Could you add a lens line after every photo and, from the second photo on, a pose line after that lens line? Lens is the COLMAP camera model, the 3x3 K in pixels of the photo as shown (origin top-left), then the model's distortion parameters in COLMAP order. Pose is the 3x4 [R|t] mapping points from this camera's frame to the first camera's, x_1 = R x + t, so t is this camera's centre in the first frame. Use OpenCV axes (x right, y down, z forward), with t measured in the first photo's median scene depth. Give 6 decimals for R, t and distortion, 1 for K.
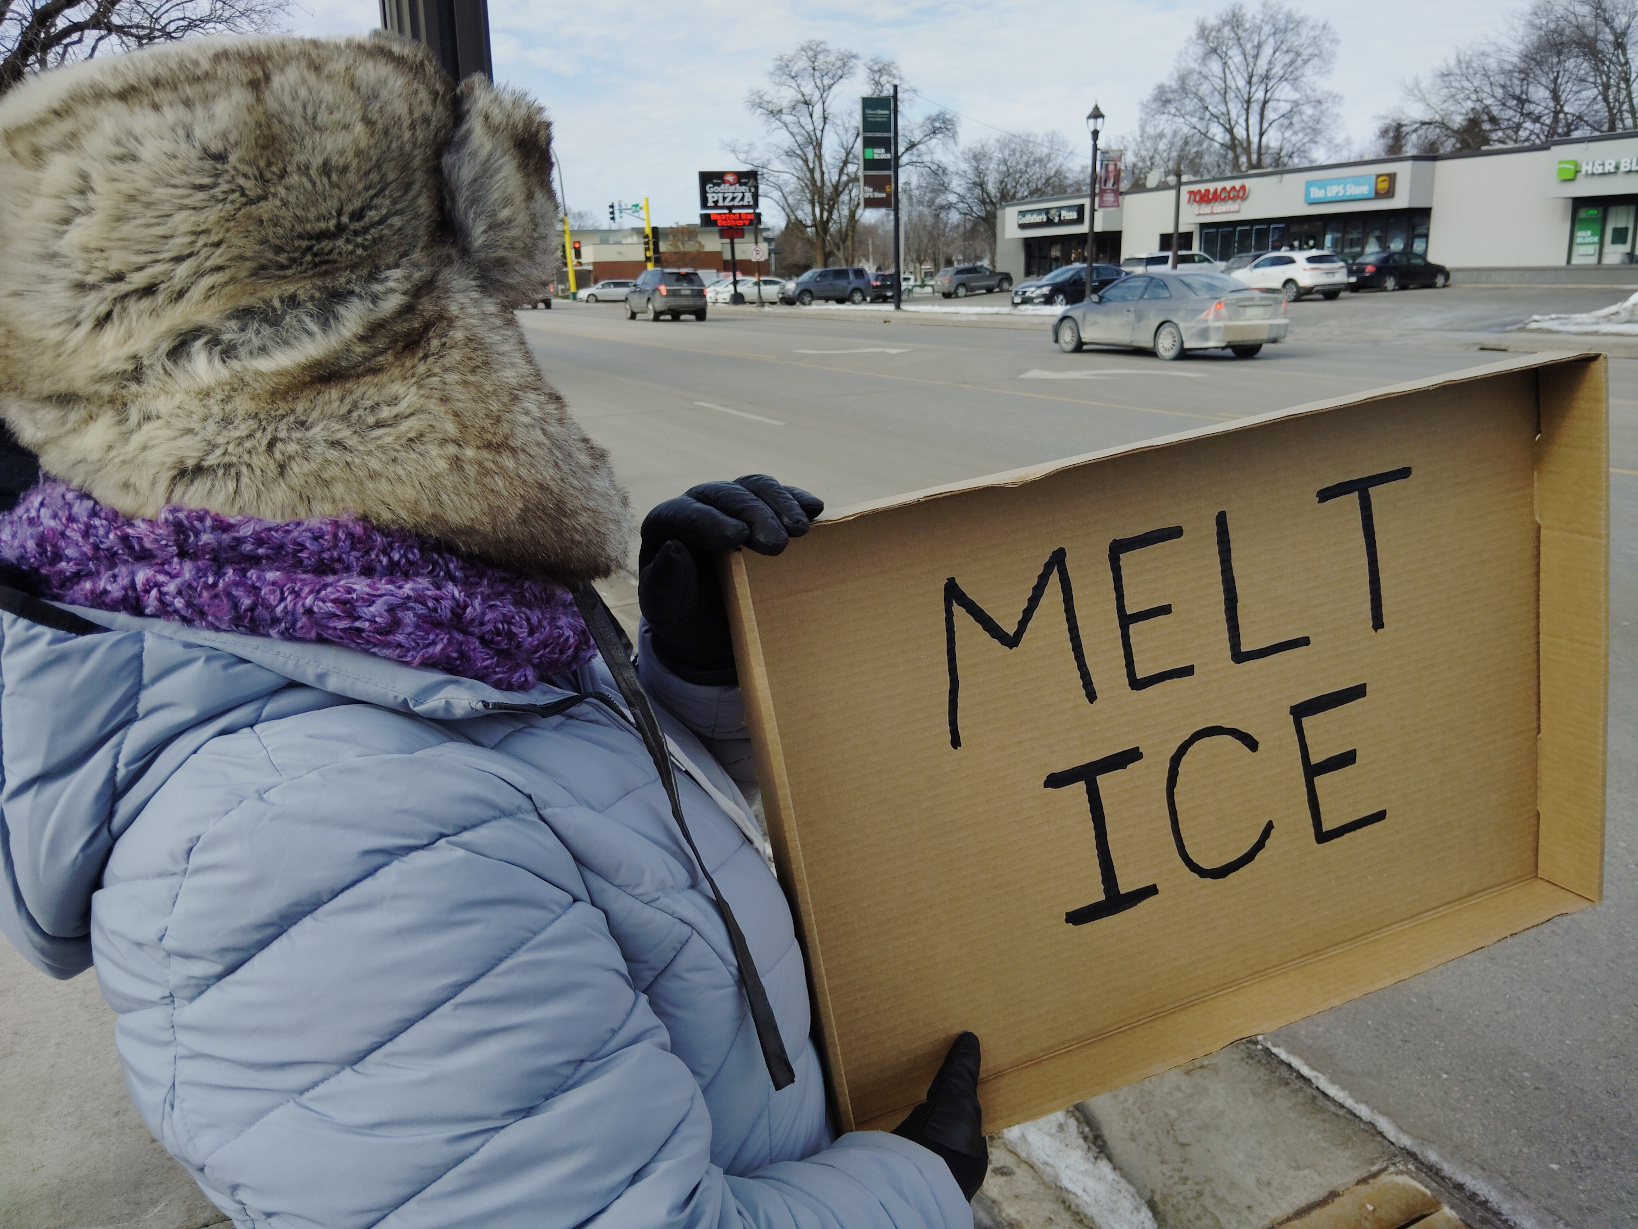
lens RADIAL K [[1198.7, 0, 817.6], [0, 1198.7, 625.4], [0, 0, 1]] dist [0.033454, -0.073270]
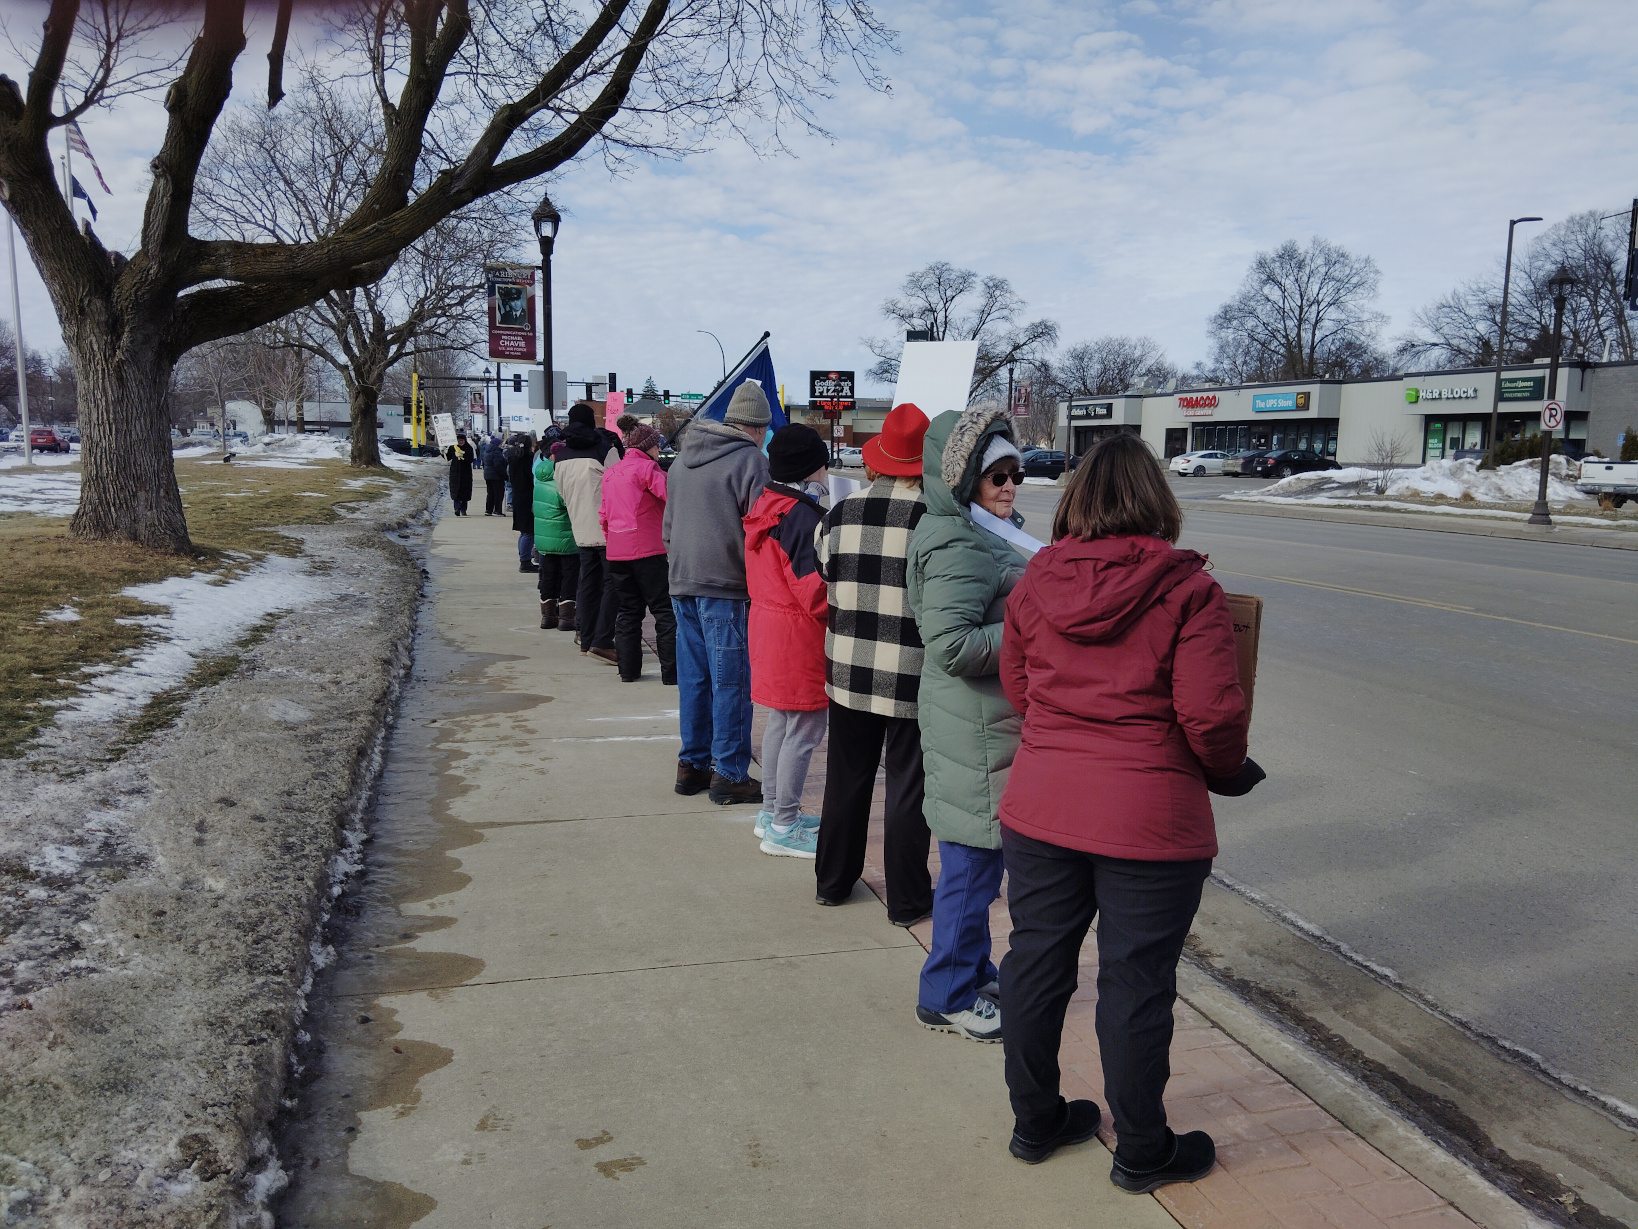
lens RADIAL K [[1198.7, 0, 821.8], [0, 1198.7, 614.3], [0, 0, 1]] dist [0.033454, -0.073270]
pose [[0.988638, 0.059462, -0.138053, 0.102554], [-0.078431, 0.987557, -0.136307, 0.063685], [0.128230, 0.145586, 0.981000, -0.240226]]
